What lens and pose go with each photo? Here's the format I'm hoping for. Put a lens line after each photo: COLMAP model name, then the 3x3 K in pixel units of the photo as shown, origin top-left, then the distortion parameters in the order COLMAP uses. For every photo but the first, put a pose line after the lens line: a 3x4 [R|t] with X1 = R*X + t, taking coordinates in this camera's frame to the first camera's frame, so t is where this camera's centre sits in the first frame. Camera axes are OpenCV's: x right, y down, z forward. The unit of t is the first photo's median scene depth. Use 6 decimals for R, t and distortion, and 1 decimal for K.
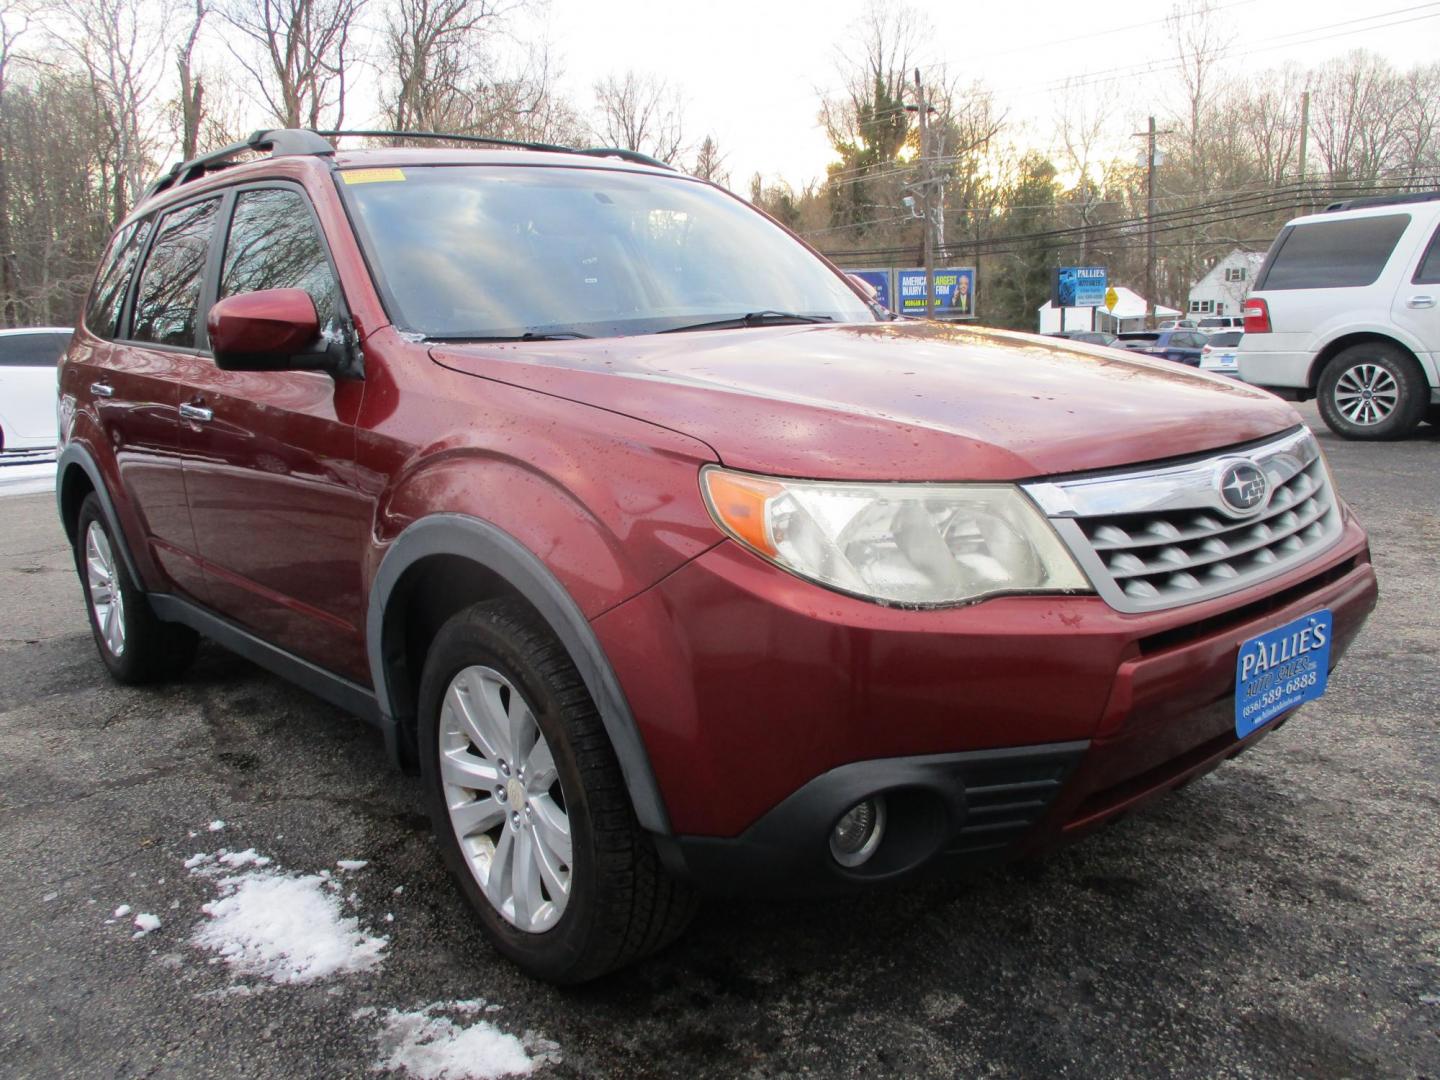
lens RADIAL K [[1196.1, 0, 717.8], [0, 1196.1, 537.5], [0, 0, 1]] dist [-0.028830, 0.002266]
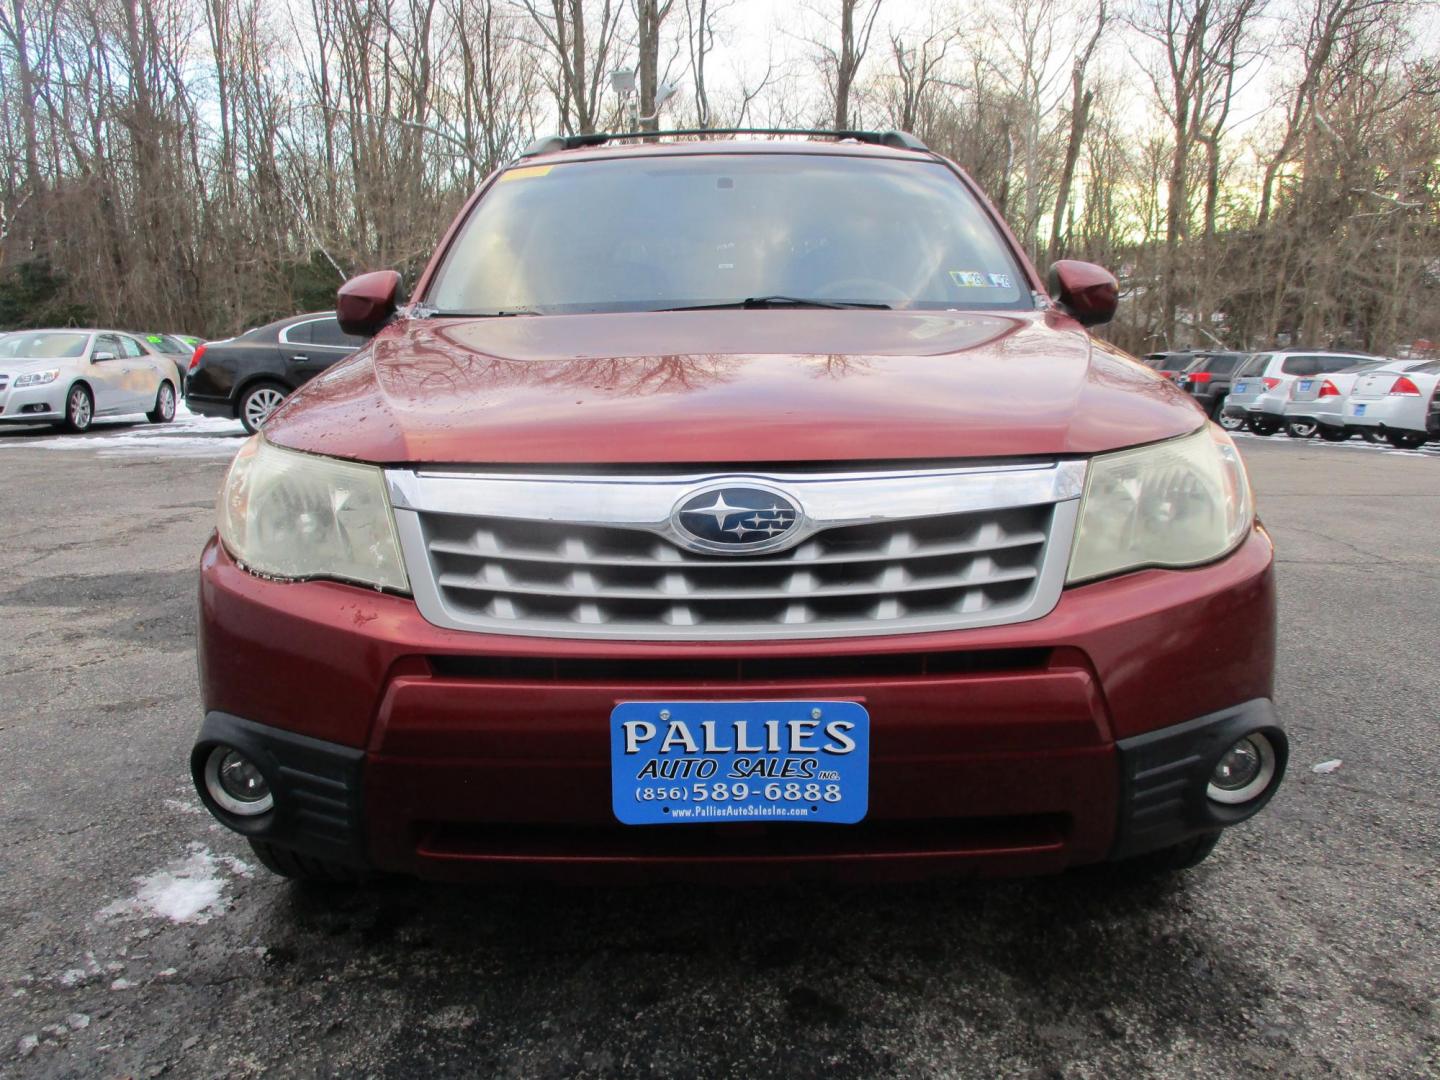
lens RADIAL K [[1196.1, 0, 717.8], [0, 1196.1, 537.5], [0, 0, 1]] dist [-0.028830, 0.002266]
pose [[0.757839, 0.140619, -0.637108, 0.905934], [-0.141675, 0.988665, 0.049690, -0.063949], [0.636874, 0.052605, 0.769171, 0.387707]]
